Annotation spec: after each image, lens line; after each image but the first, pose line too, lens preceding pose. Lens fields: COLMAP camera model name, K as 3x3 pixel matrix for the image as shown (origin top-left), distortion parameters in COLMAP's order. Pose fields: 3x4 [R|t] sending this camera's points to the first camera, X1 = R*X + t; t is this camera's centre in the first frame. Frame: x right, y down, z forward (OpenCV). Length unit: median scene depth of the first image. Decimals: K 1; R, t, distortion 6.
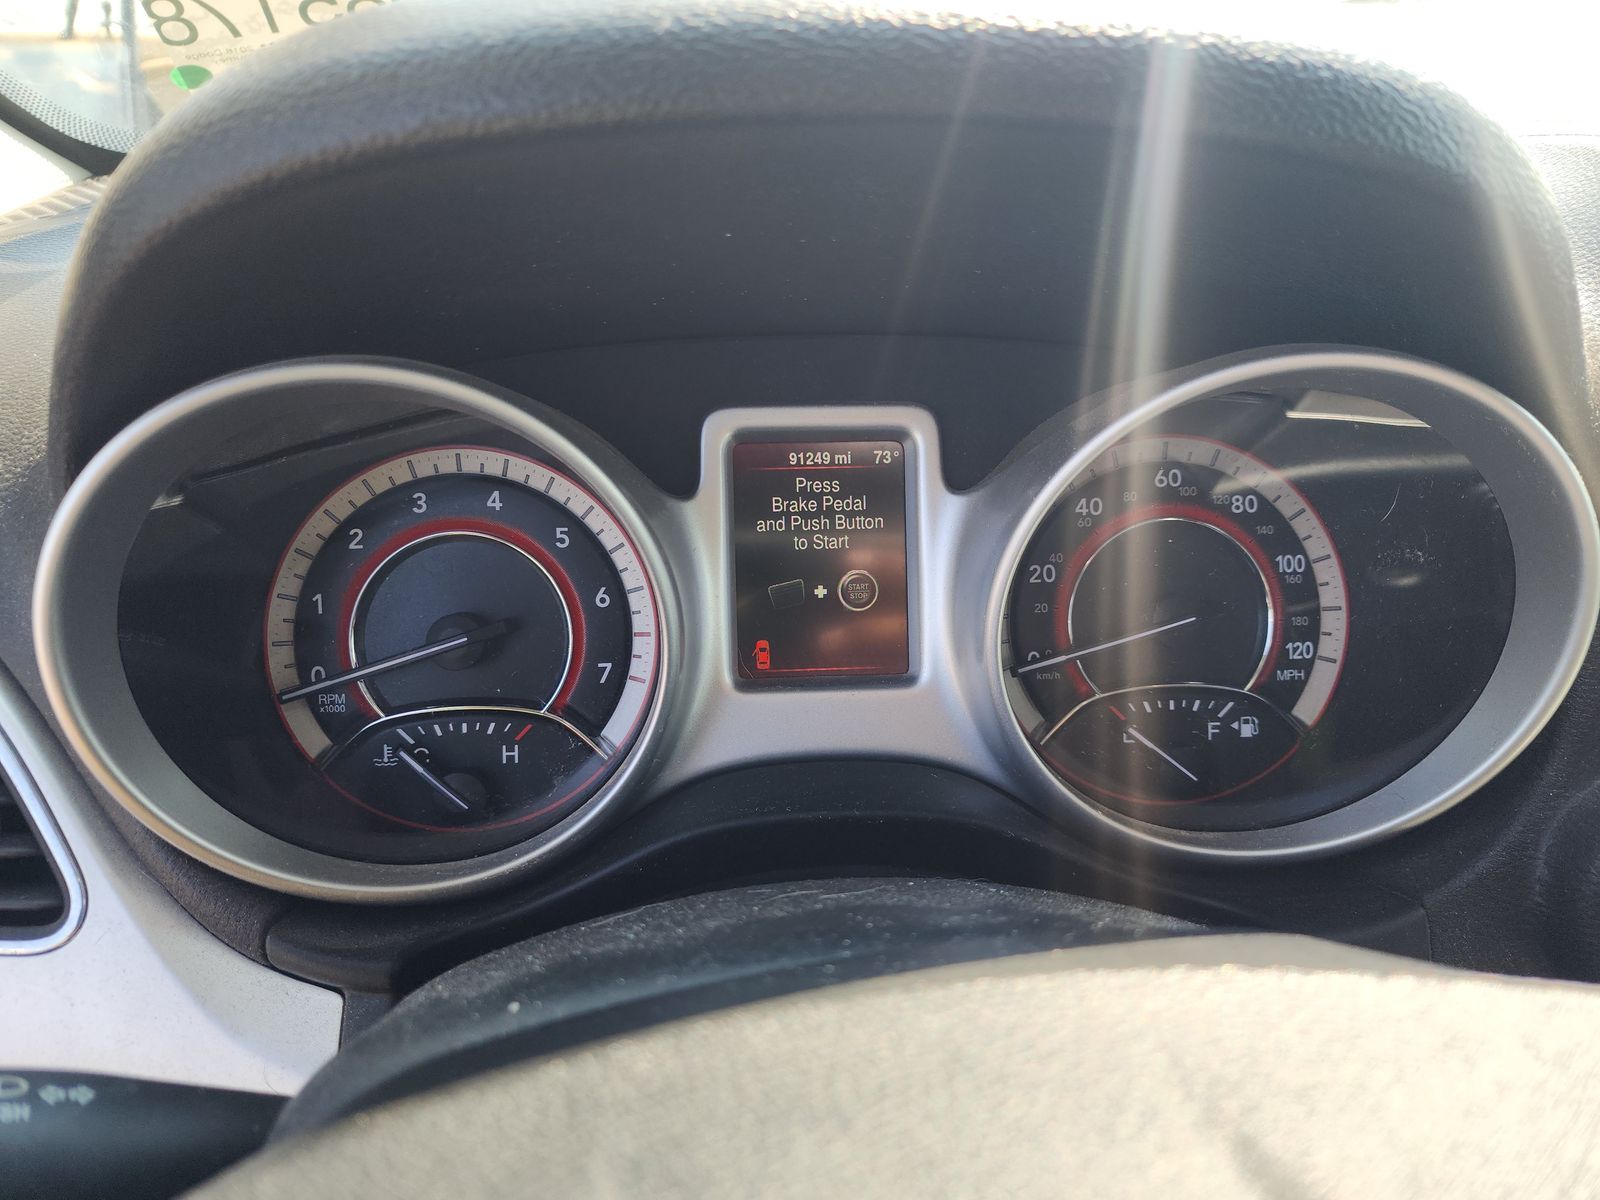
lens RADIAL K [[1142.9, 0, 800.0], [0, 1142.9, 600.0], [0, 0, 1]] dist [0.041360, -0.065443]
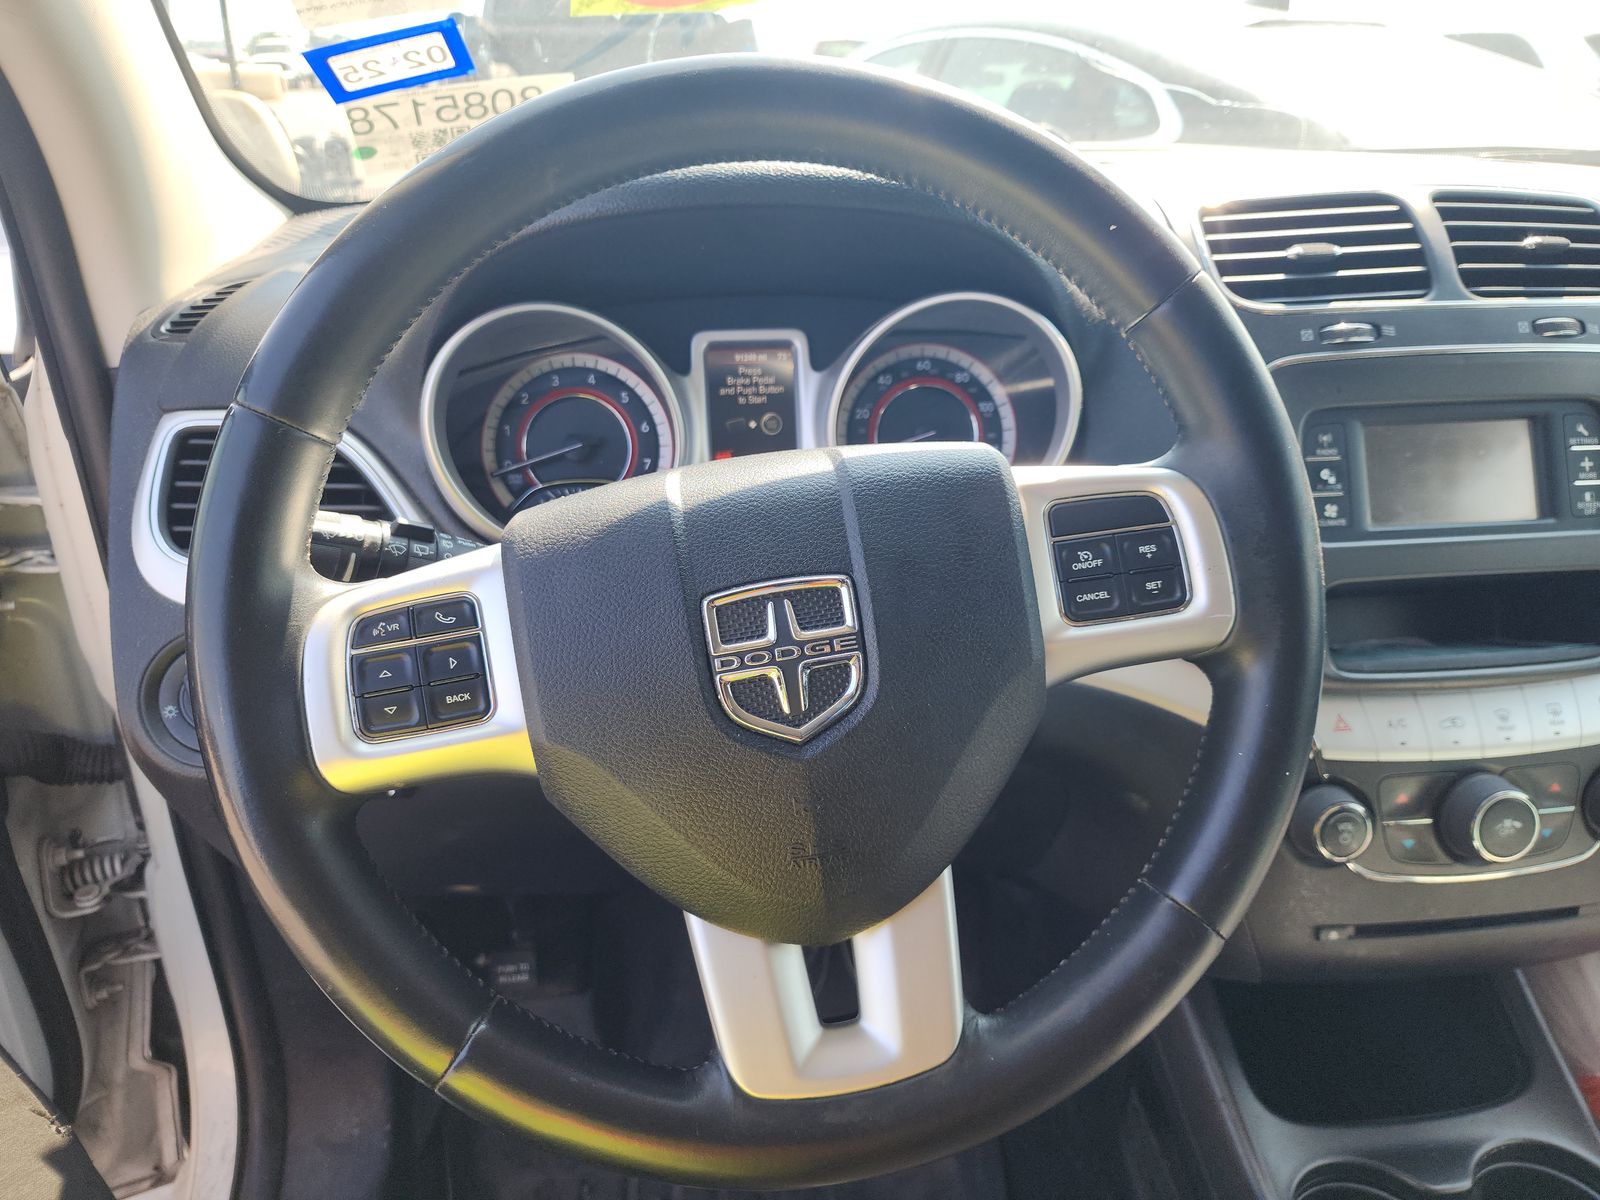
lens RADIAL K [[1142.9, 0, 800.0], [0, 1142.9, 600.0], [0, 0, 1]] dist [0.041360, -0.065443]
pose [[0.999539, -0.022113, 0.020807, 0.053051], [0.022217, 0.999742, -0.004784, 0.316938], [-0.020695, 0.005244, 0.999772, -1.023126]]
